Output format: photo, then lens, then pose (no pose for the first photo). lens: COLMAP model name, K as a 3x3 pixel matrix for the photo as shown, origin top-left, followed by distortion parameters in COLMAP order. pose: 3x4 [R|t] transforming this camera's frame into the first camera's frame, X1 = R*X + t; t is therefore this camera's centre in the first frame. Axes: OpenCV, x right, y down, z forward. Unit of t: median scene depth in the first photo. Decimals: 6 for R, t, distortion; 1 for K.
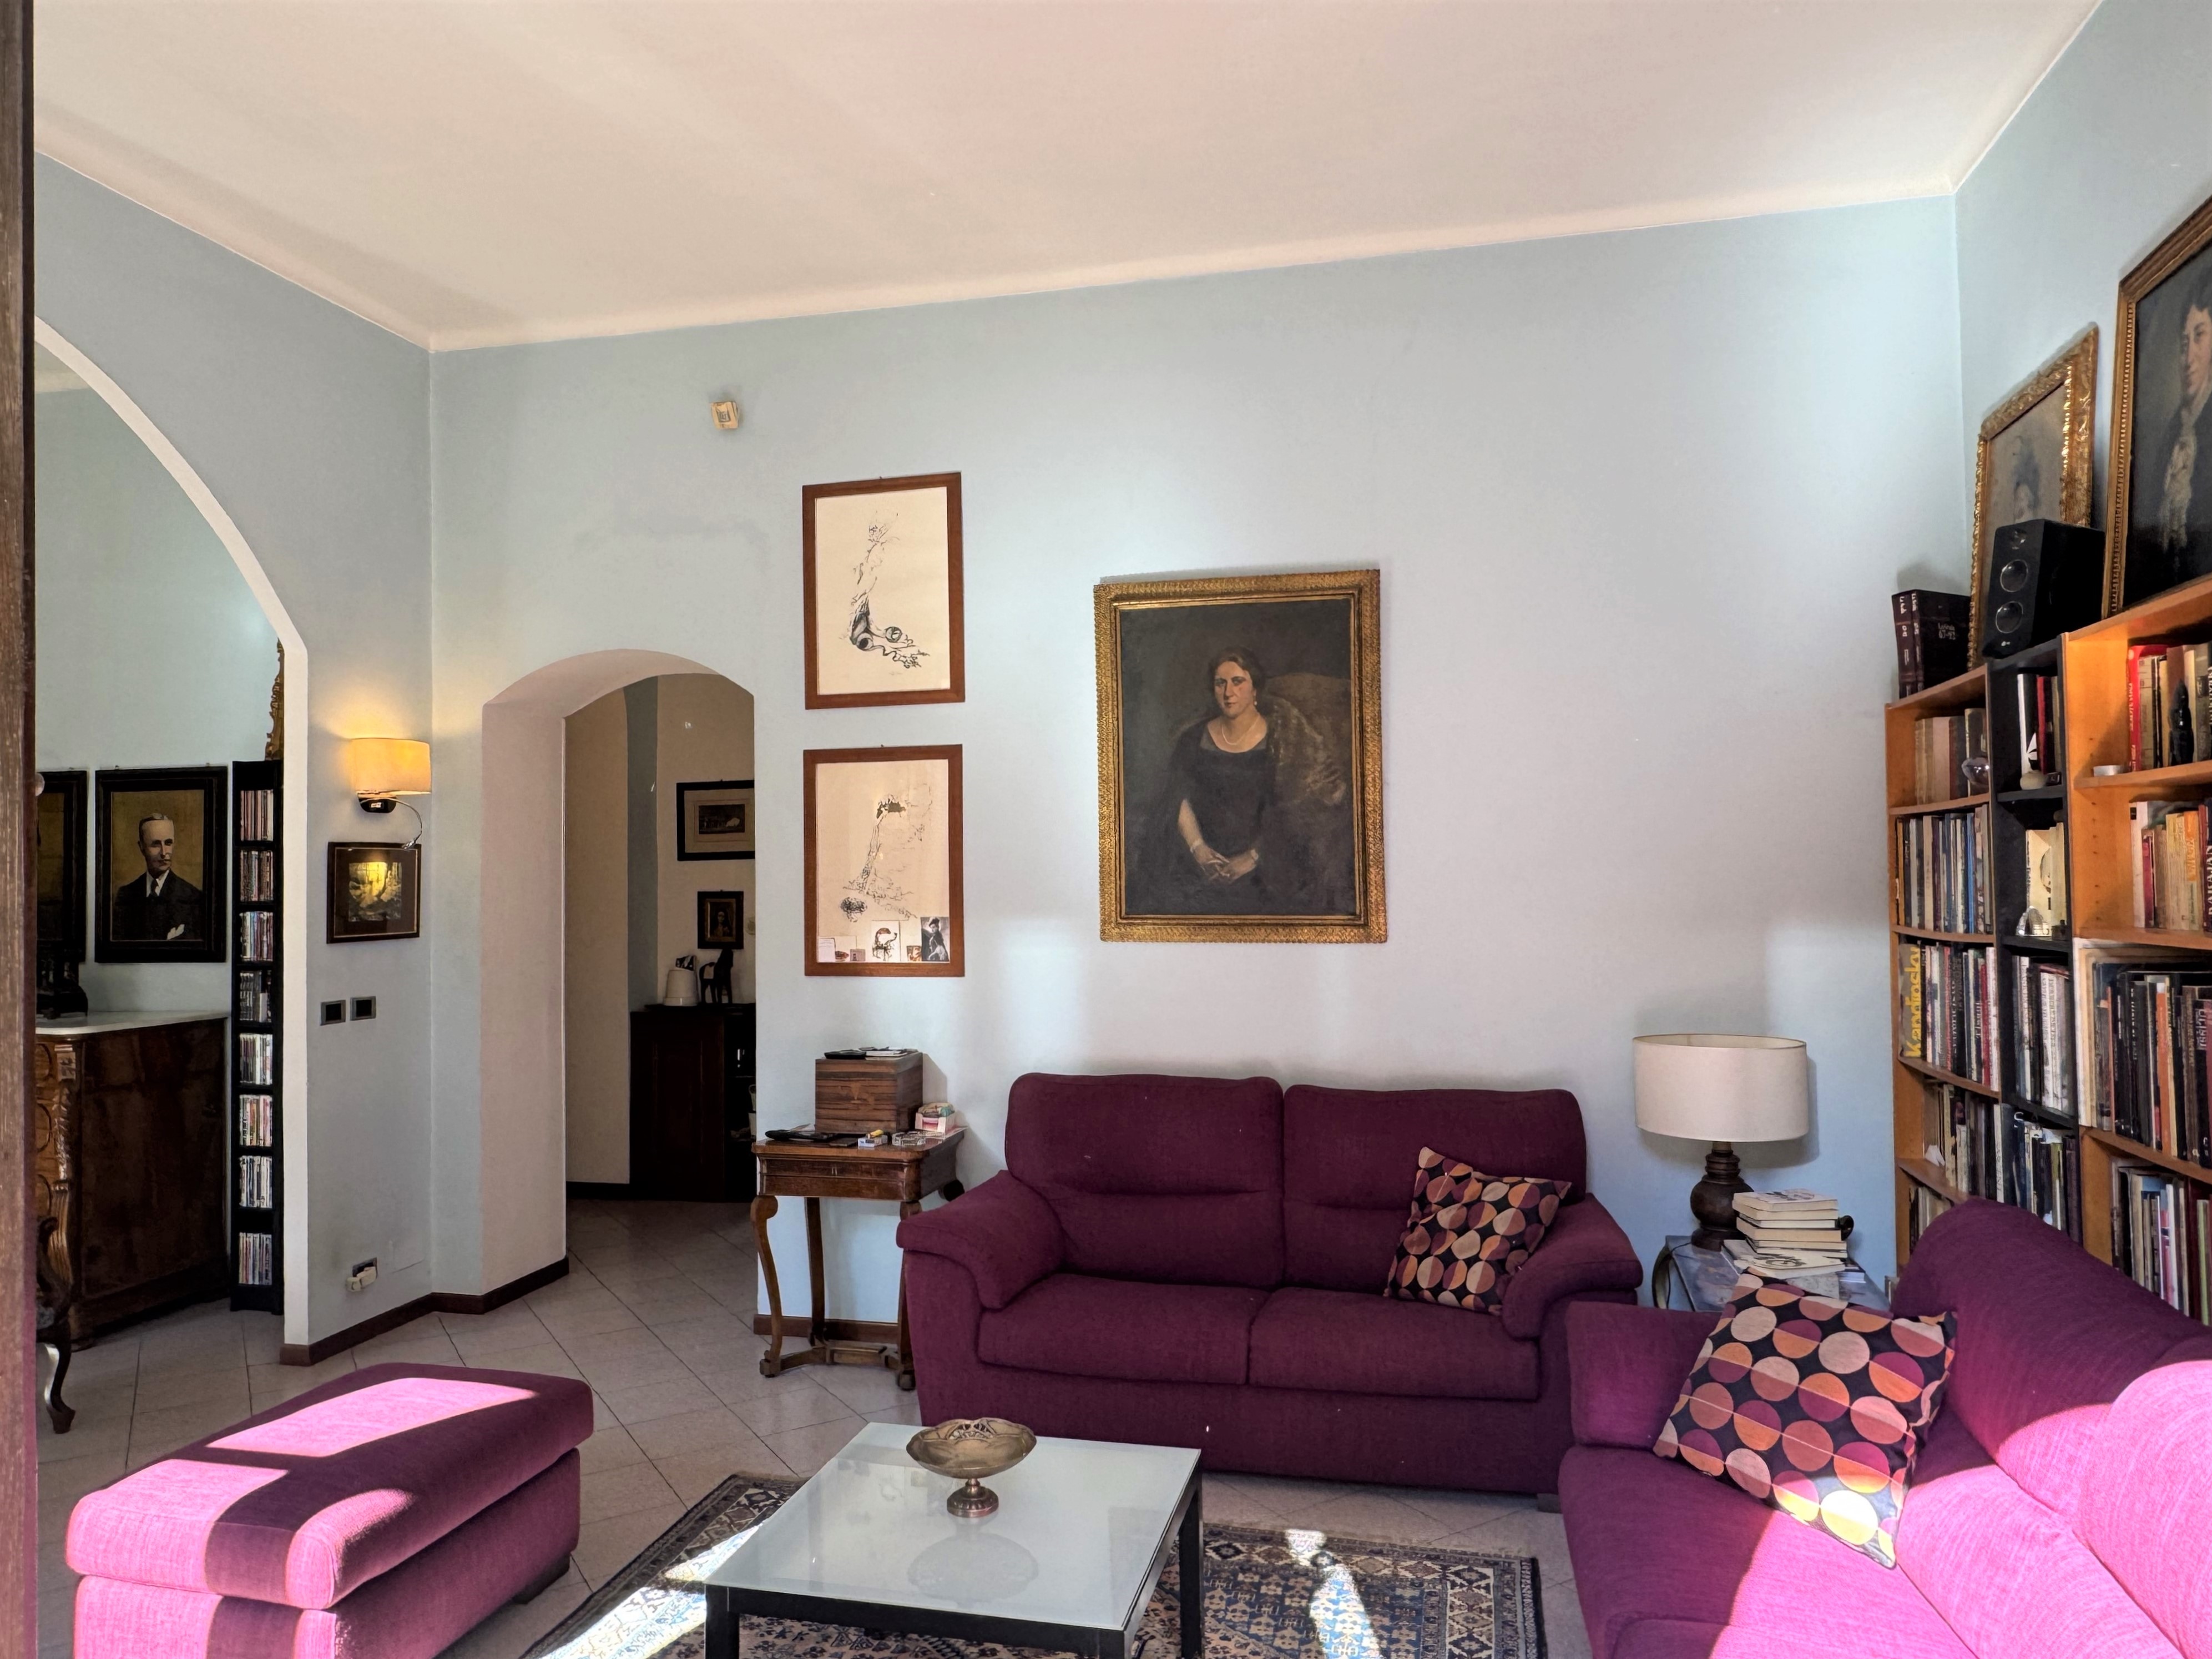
lens RADIAL K [[1446.6, 0, 1089.0], [0, 1446.6, 834.2], [0, 0, 1]] dist [-0.004433, 0.005599]
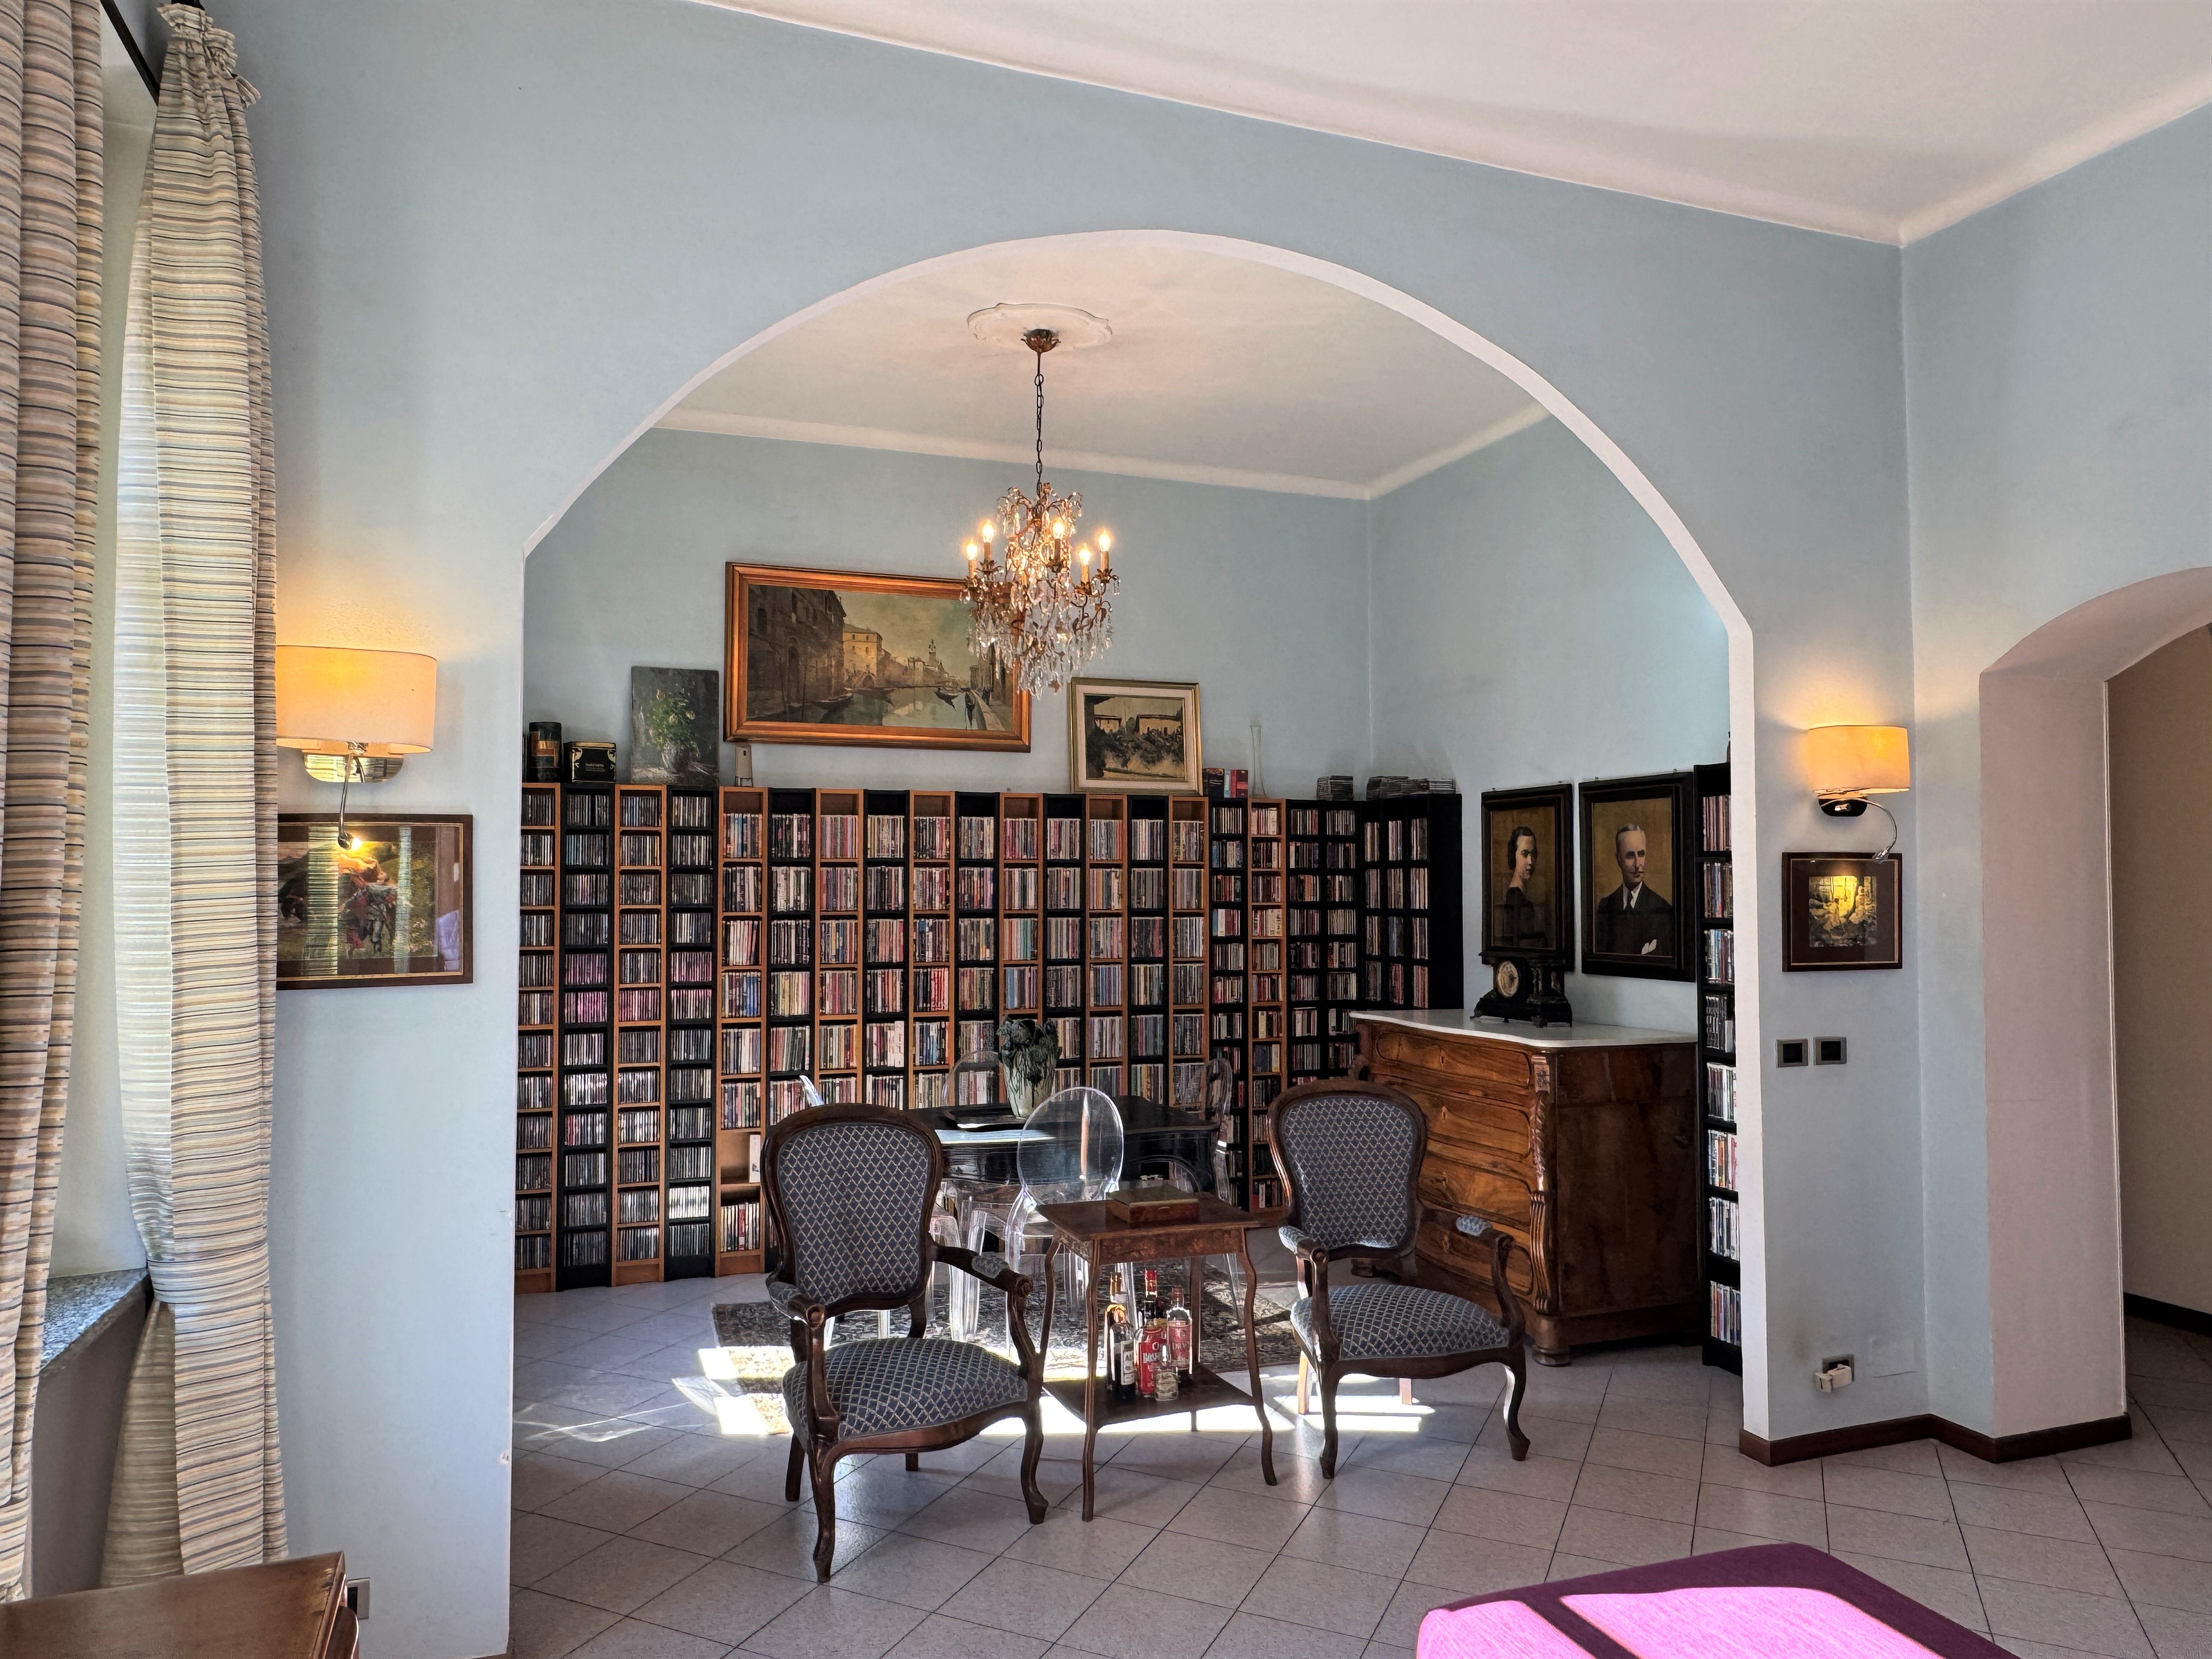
lens RADIAL K [[1446.4, 0, 1089.0], [0, 1446.4, 834.2], [0, 0, 1]] dist [-0.004433, 0.005599]
pose [[0.548344, -0.019295, -0.836030, -0.034705], [0.015626, 0.999796, -0.012825, -0.000772], [0.836107, -0.006031, 0.548534, 0.174783]]
